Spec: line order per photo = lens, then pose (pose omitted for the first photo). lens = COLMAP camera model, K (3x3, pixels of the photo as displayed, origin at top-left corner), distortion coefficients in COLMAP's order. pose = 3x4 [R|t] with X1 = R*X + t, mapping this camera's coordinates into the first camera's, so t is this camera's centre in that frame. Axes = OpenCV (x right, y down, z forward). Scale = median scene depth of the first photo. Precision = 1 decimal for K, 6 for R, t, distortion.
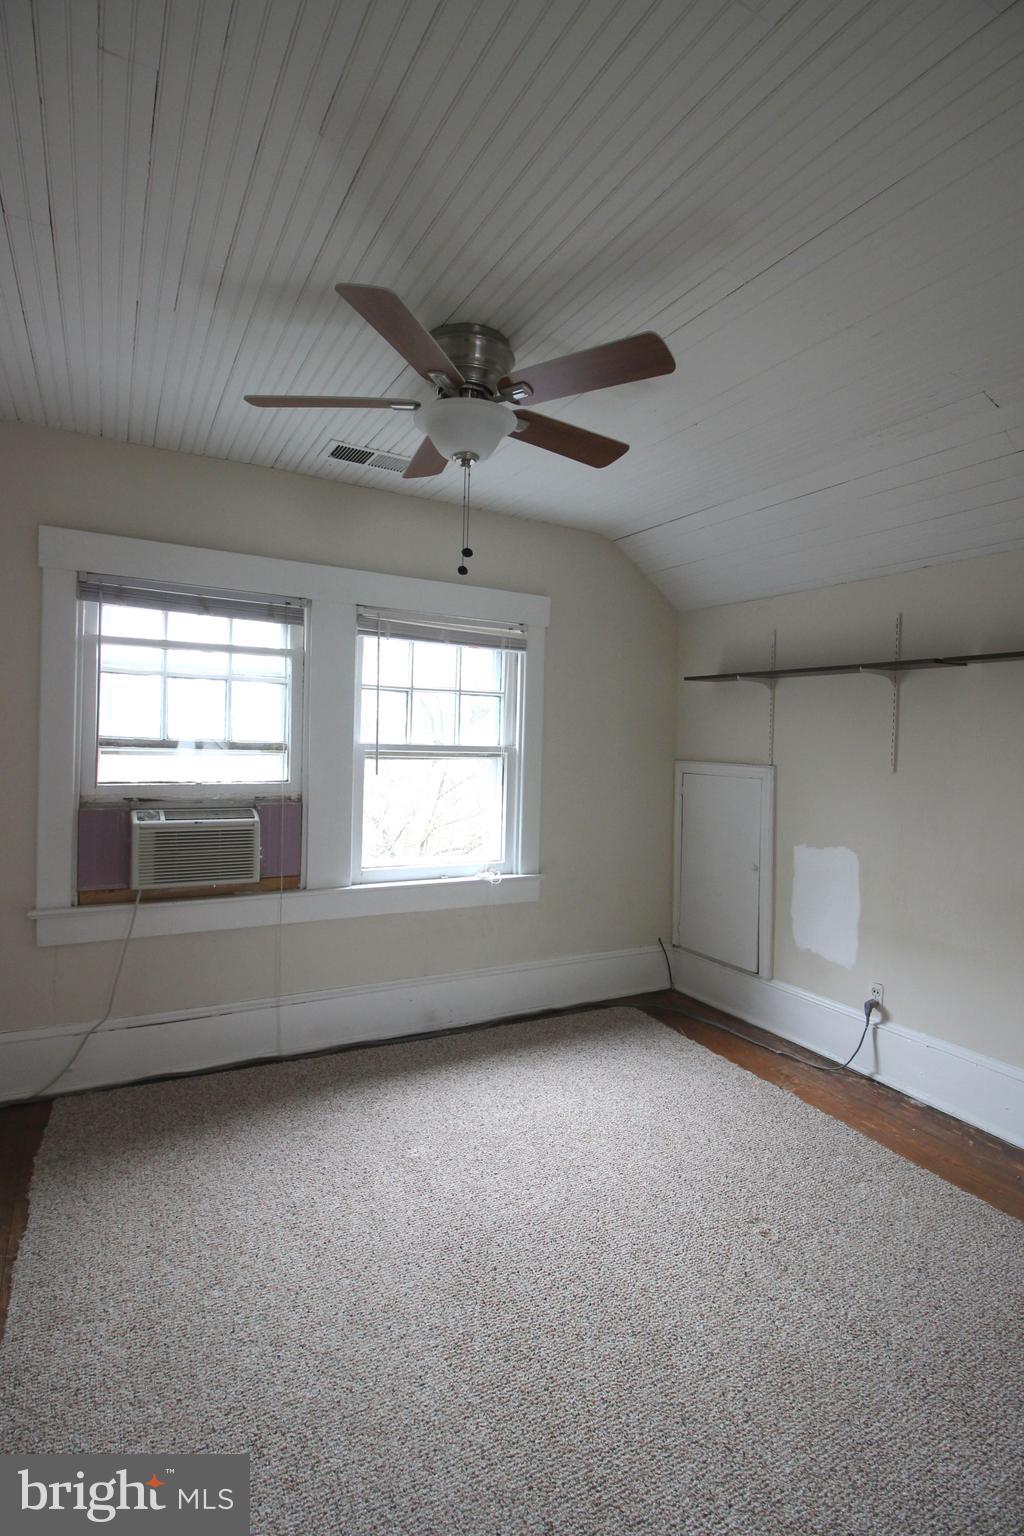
lens RADIAL K [[730.3, 0, 506.0], [0, 730.3, 764.7], [0, 0, 1]] dist [-0.002566, -0.005846]
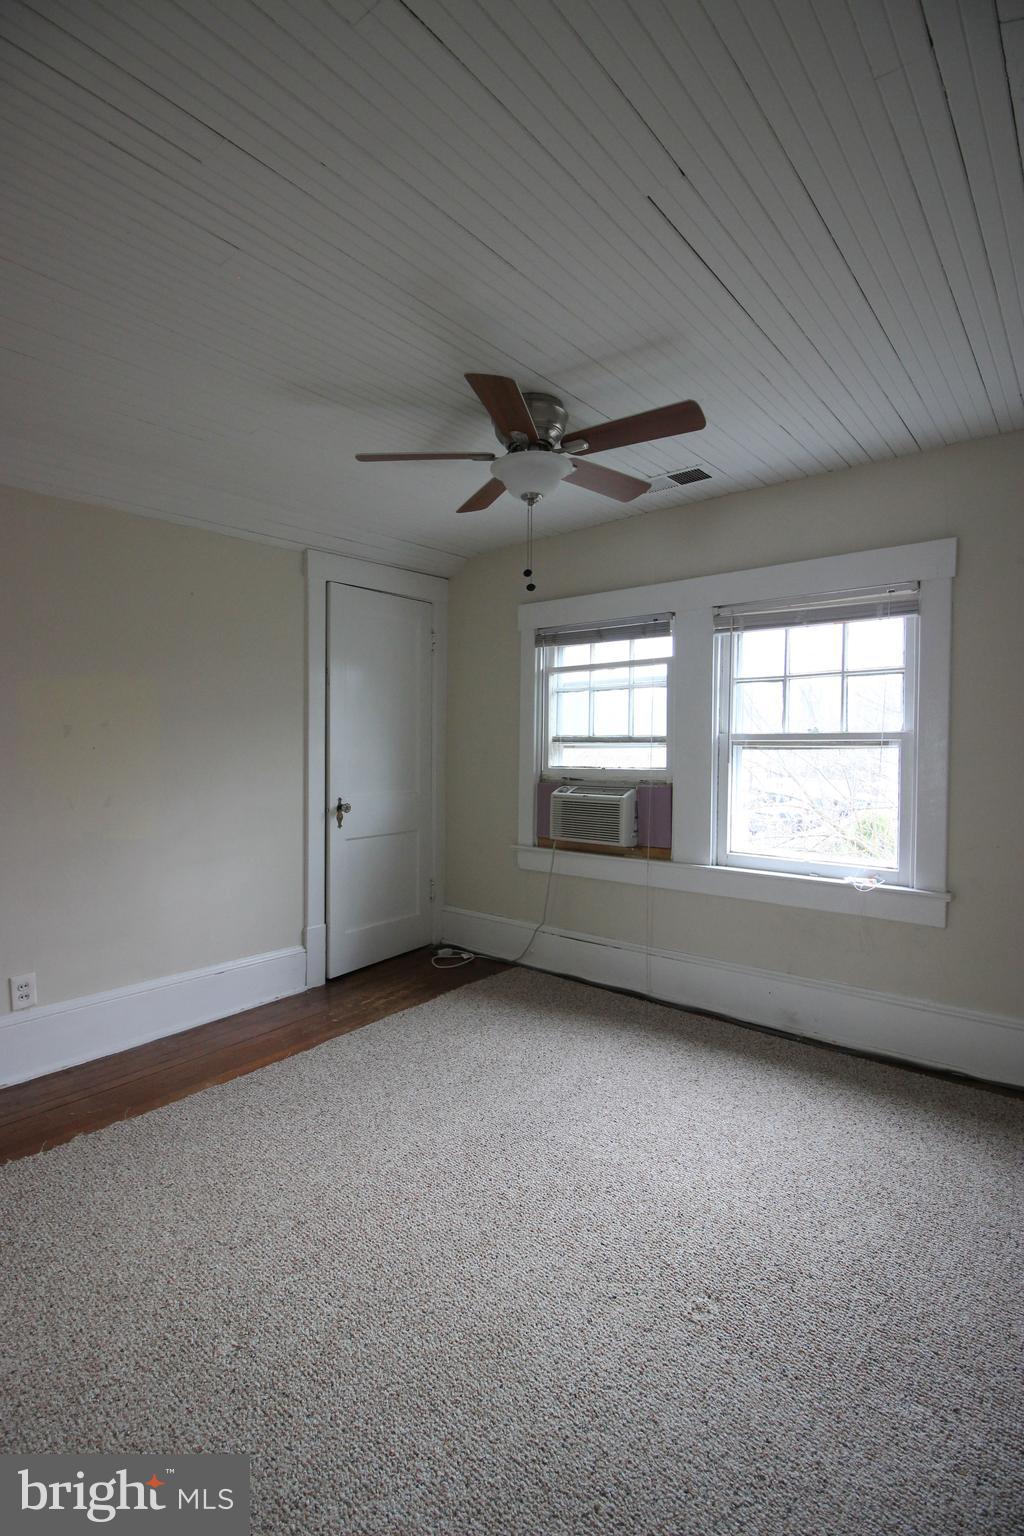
lens RADIAL K [[711.0, 0, 505.6], [0, 711.0, 757.7], [0, 0, 1]] dist [0.001137, -0.006825]
pose [[0.382404, -0.006886, -0.923970, 0.683405], [-0.013677, 0.999821, -0.013112, 0.024834], [0.923894, 0.017651, 0.382241, 0.326027]]
